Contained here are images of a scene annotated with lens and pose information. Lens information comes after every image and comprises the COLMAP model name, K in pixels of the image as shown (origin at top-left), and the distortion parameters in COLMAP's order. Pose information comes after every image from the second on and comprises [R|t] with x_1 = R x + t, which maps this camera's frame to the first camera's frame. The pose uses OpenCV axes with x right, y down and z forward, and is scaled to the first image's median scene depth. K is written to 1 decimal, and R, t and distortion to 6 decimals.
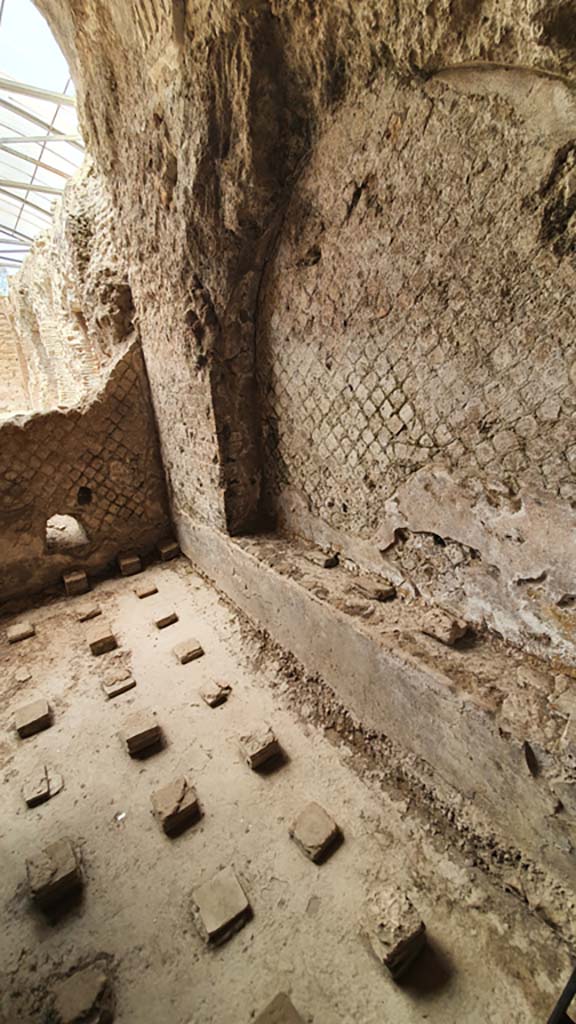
lens RADIAL K [[407.8, 0, 259.6], [0, 407.8, 515.4], [0, 0, 1]] dist [0.007298, -0.013003]
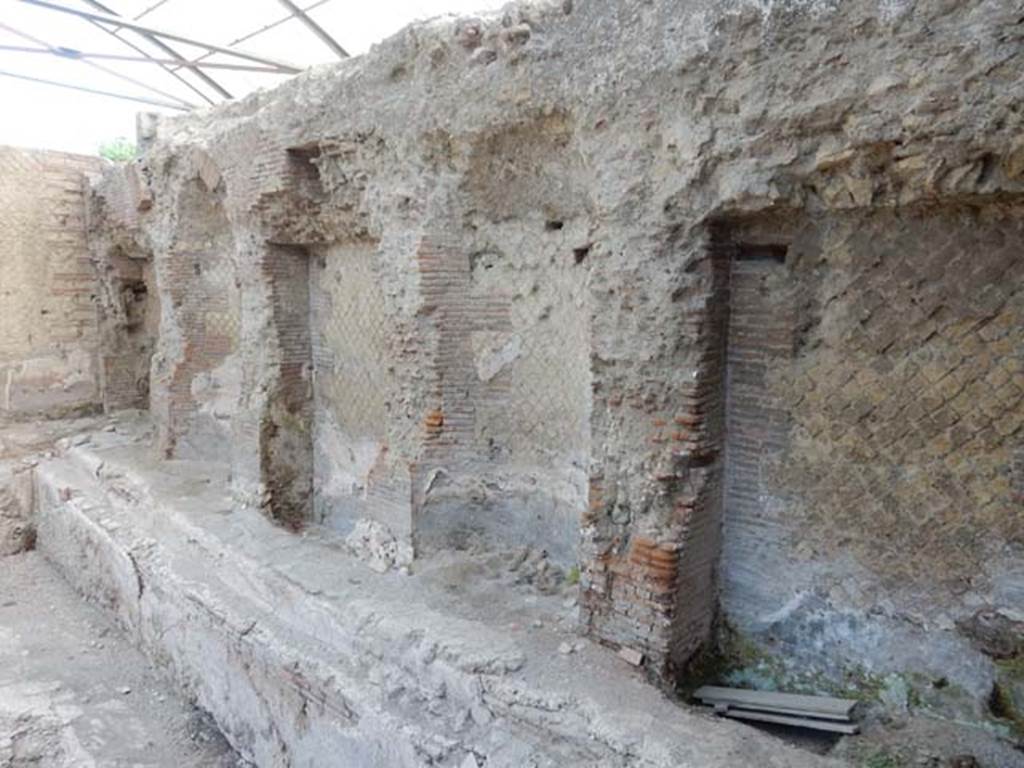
lens RADIAL K [[752.1, 0, 509.7], [0, 752.1, 388.8], [0, 0, 1]] dist [-0.010966, 0.008558]
pose [[0.980550, 0.028200, 0.194233, -1.081859], [0.019913, 0.970224, -0.241390, -0.331583], [-0.195257, 0.240562, 0.950791, 0.721892]]
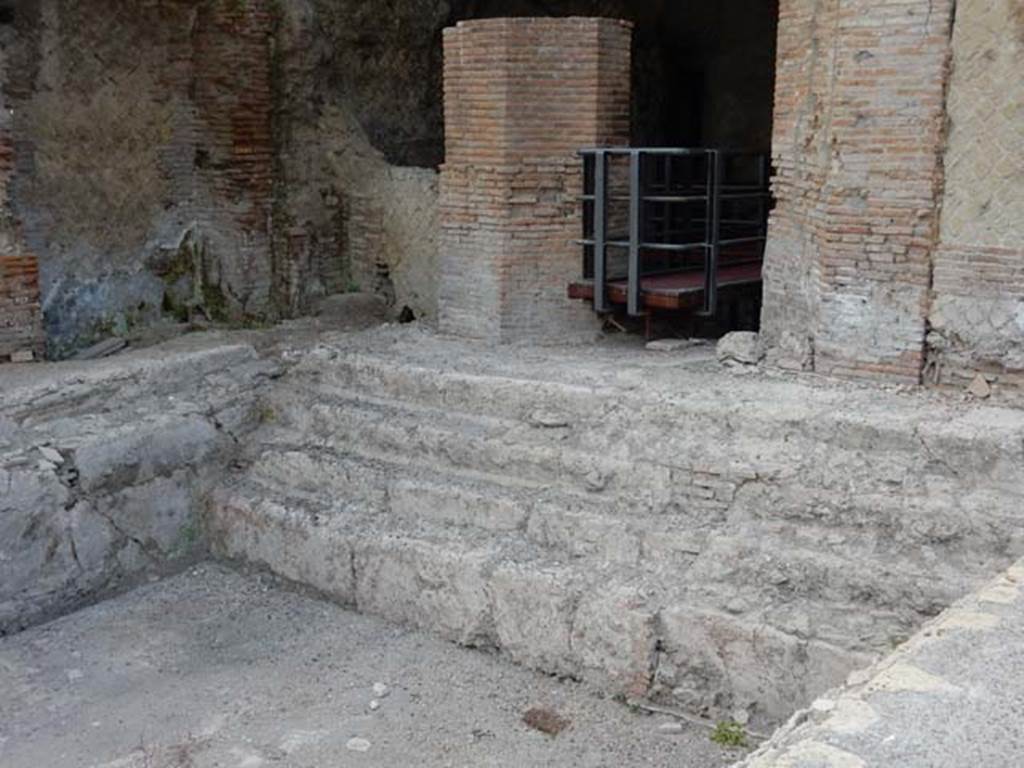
lens RADIAL K [[1140.3, 0, 512.8], [0, 1140.3, 384.4], [0, 0, 1]] dist [-0.001491, 0.000000]
pose [[-0.278347, -0.175693, 0.944275, -2.568441], [0.356835, 0.893845, 0.271495, -0.394817], [-0.891735, 0.412520, -0.186106, 1.356445]]
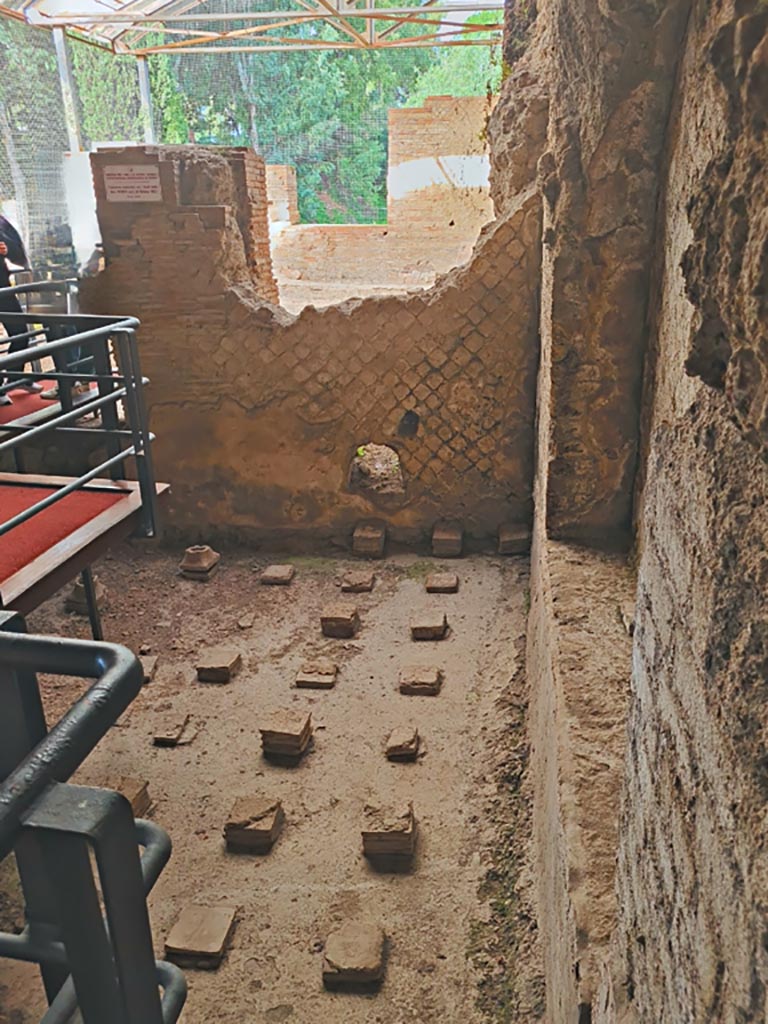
lens RADIAL K [[750.0, 0, 373.1], [0, 750.0, 518.7], [0, 0, 1]] dist [0.035290, -0.019130]
pose [[0.728563, 0.277966, -0.626044, 0.365149], [-0.248254, 0.958975, 0.136882, -0.053913], [0.638409, 0.055690, 0.767680, 0.002035]]
